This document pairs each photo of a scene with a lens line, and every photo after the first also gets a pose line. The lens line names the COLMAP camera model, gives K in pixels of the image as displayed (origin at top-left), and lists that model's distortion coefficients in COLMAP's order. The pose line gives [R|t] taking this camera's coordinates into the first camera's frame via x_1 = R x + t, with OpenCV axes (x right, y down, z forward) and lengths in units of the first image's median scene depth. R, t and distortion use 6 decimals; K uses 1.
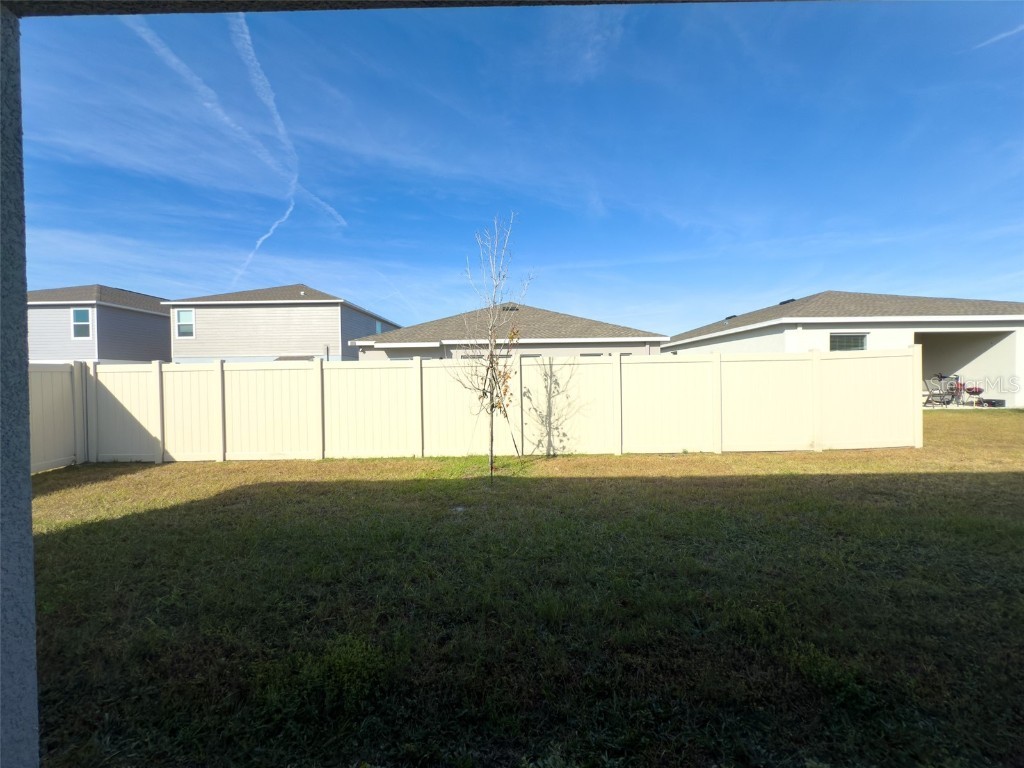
lens RADIAL K [[406.5, 0, 512.0], [0, 406.5, 384.0], [0, 0, 1]] dist [0.000568, 0.000185]
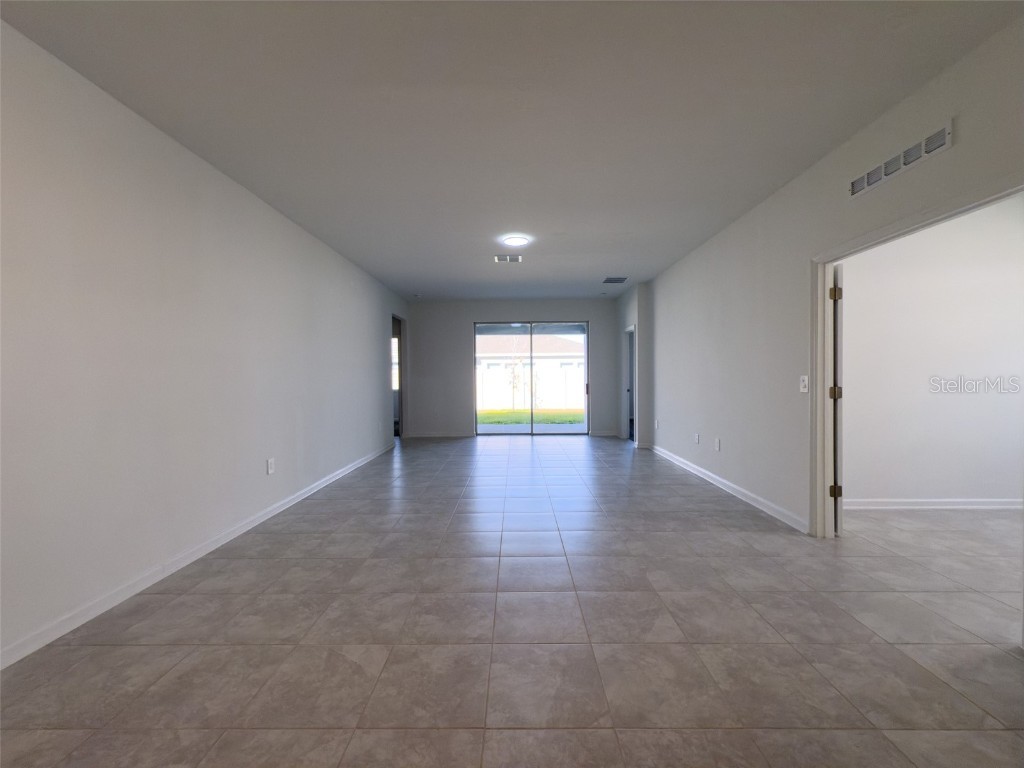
lens RADIAL K [[406.5, 0, 512.0], [0, 406.5, 384.0], [0, 0, 1]] dist [0.000568, 0.000185]
pose [[0.999972, 0.003001, -0.006873, -0.032178], [-0.002981, 0.999991, 0.002978, 0.020808], [0.006882, -0.002958, 0.999972, -1.406736]]
